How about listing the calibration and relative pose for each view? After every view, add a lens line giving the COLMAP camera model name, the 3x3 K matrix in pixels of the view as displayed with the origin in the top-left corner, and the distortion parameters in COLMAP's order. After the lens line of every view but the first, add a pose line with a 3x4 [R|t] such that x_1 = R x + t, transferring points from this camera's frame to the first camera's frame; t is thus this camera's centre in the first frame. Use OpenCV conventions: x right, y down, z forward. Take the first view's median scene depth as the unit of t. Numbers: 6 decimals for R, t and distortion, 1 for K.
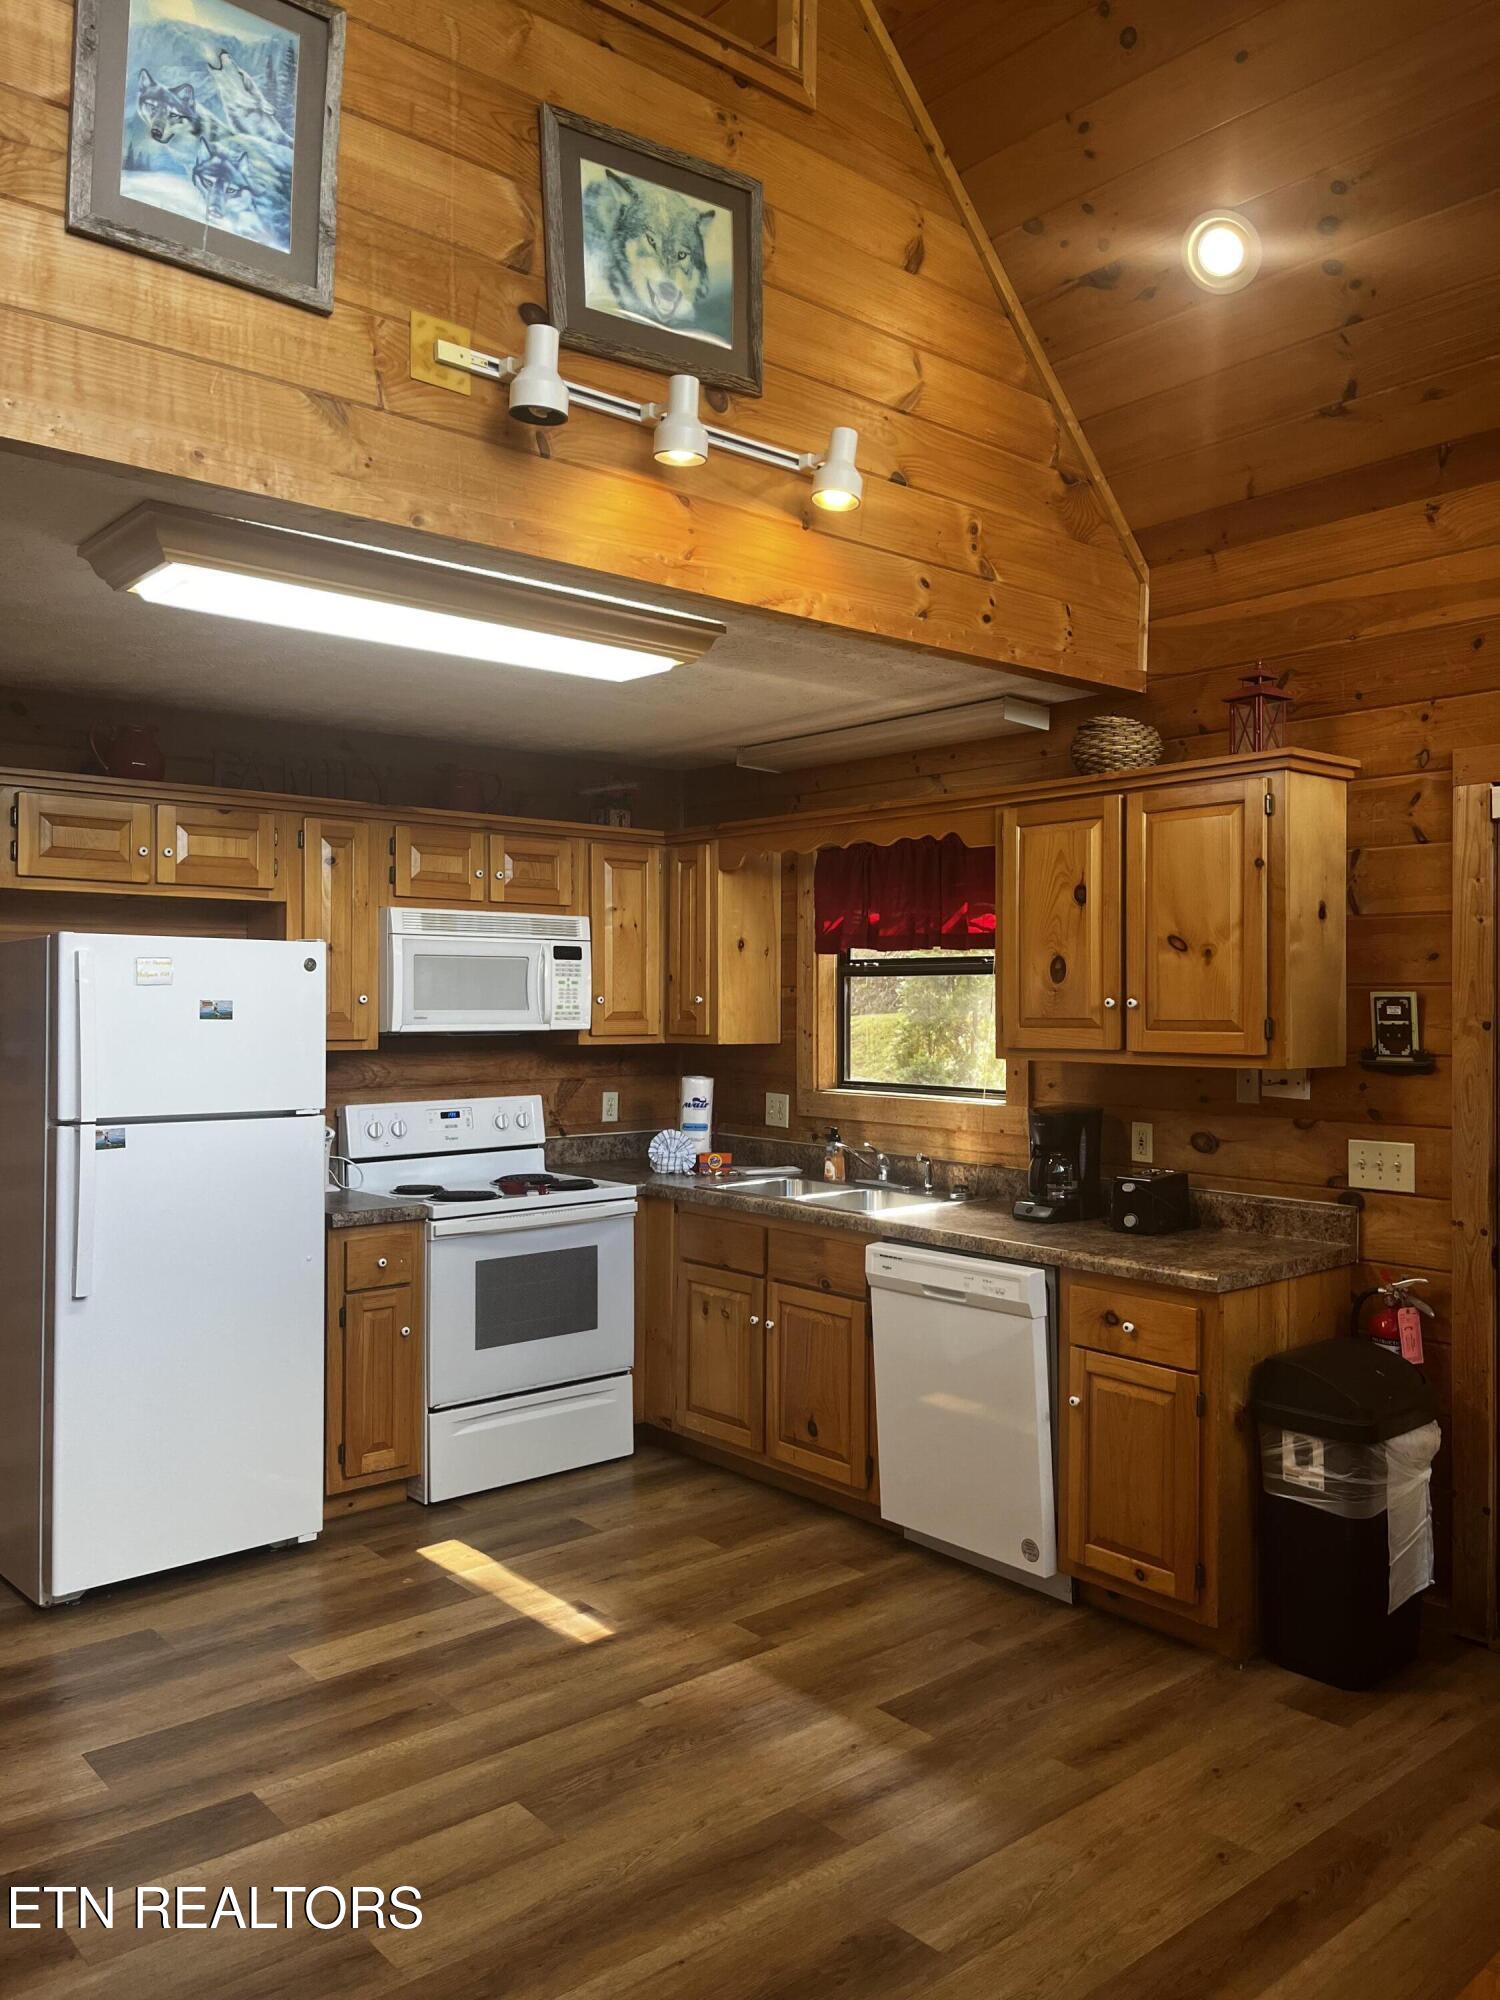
lens RADIAL K [[1495.9, 0, 751.7], [0, 1495.9, 1003.8], [0, 0, 1]] dist [0.077055, -0.092492]
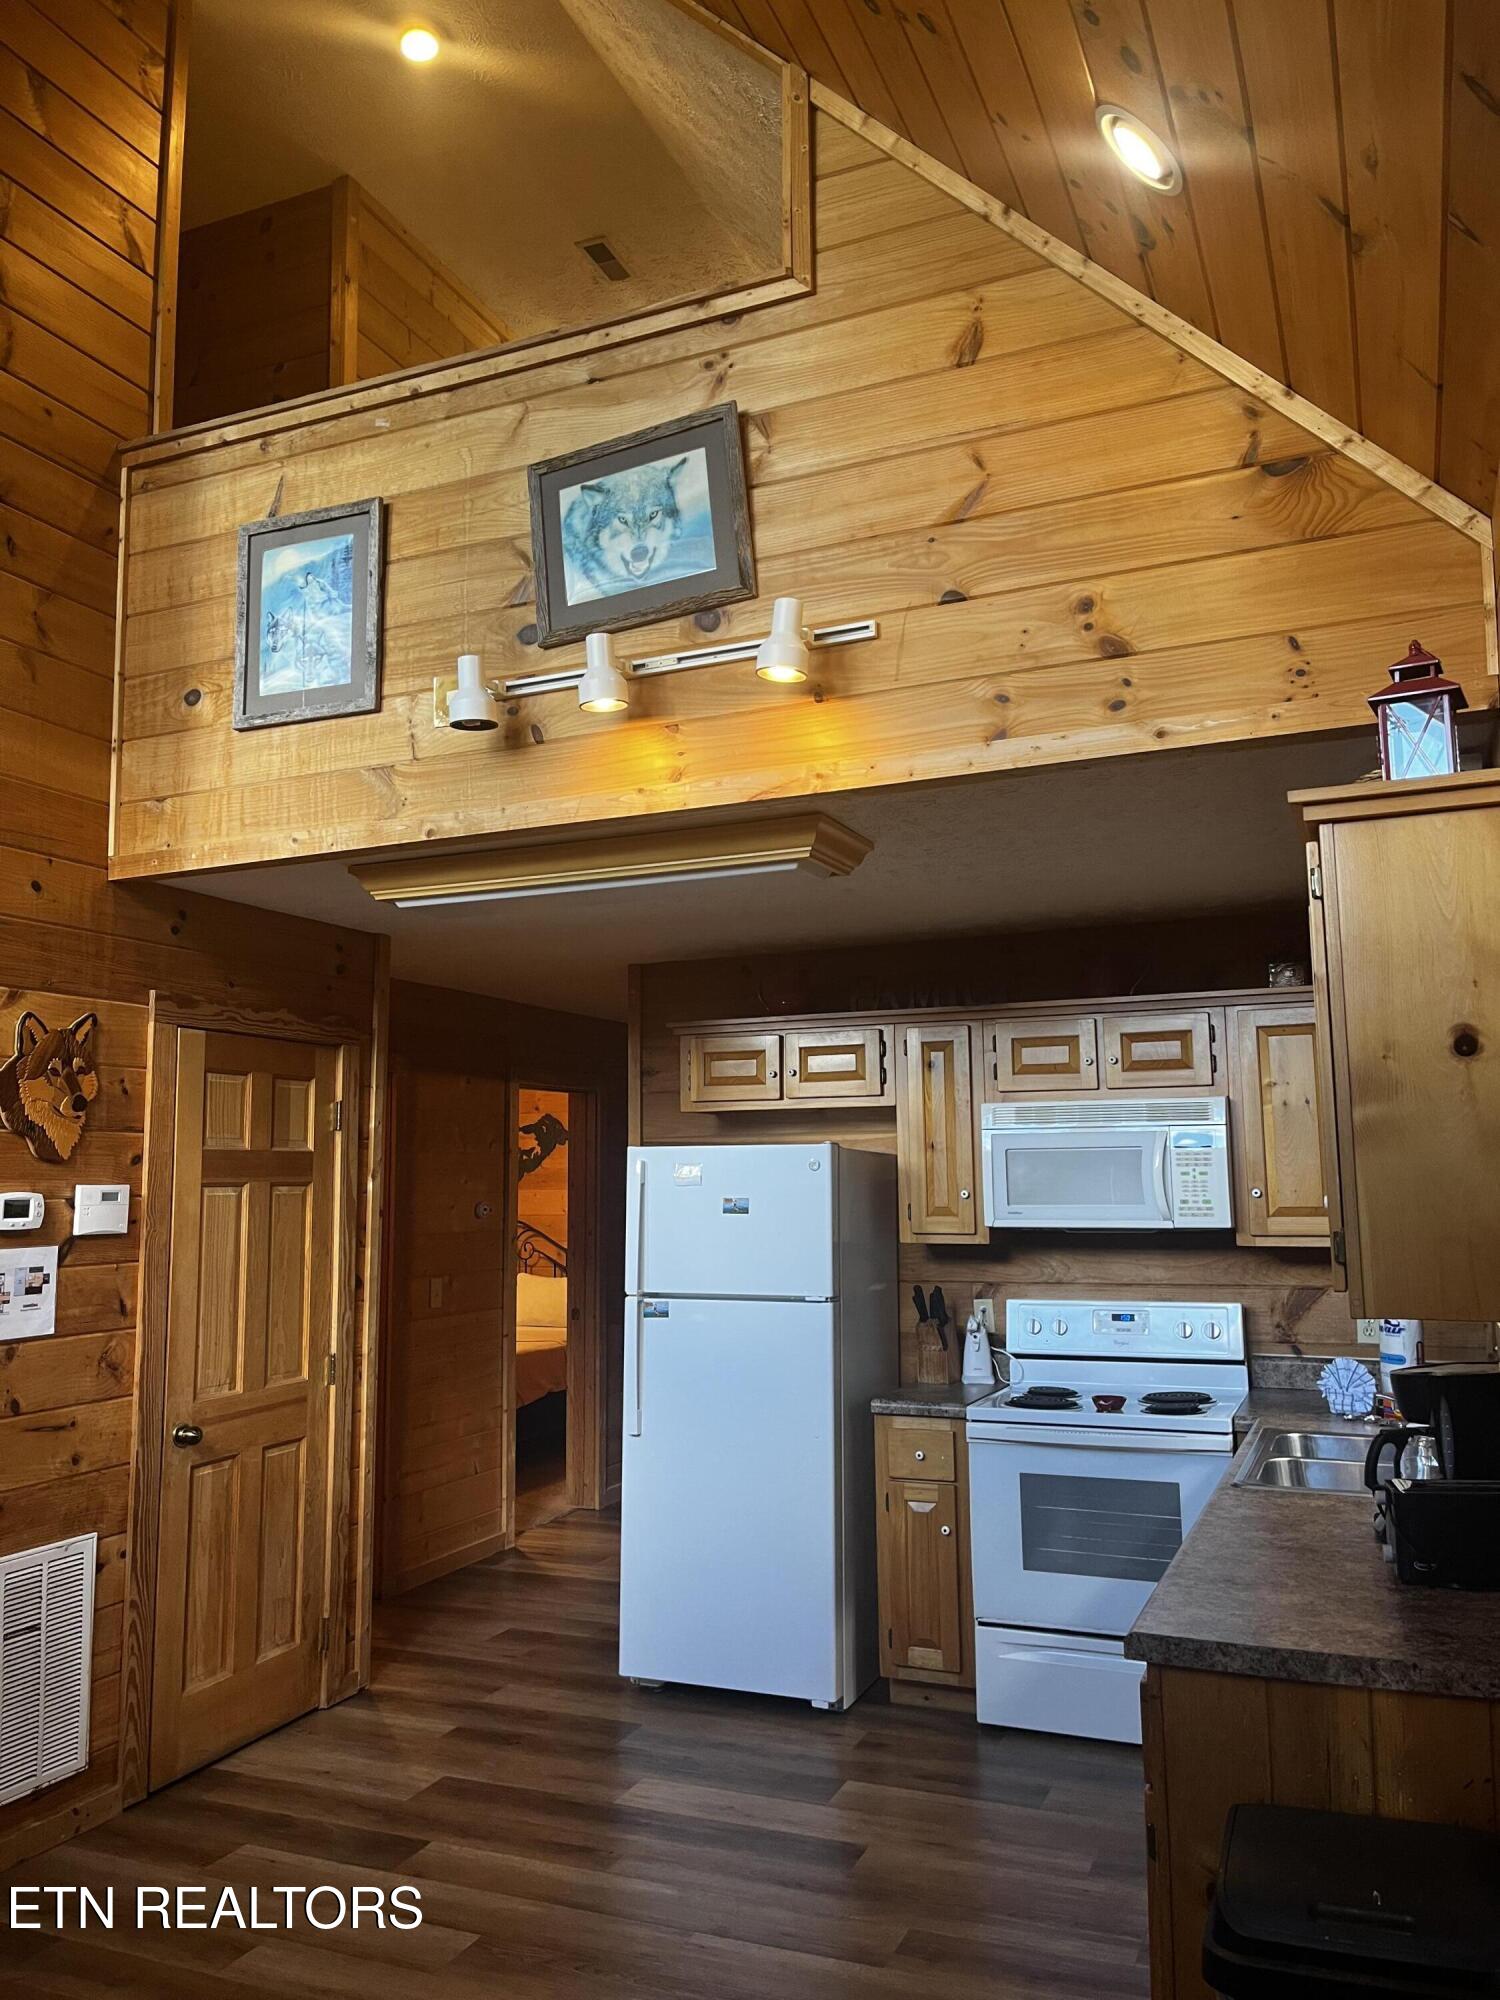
lens RADIAL K [[1495.9, 0, 751.7], [0, 1495.9, 1003.8], [0, 0, 1]] dist [0.077055, -0.092492]
pose [[0.447000, -0.119612, -0.886501, 0.790174], [0.009219, 0.991583, -0.129142, -0.001583], [0.894486, 0.049554, 0.444341, 0.518056]]
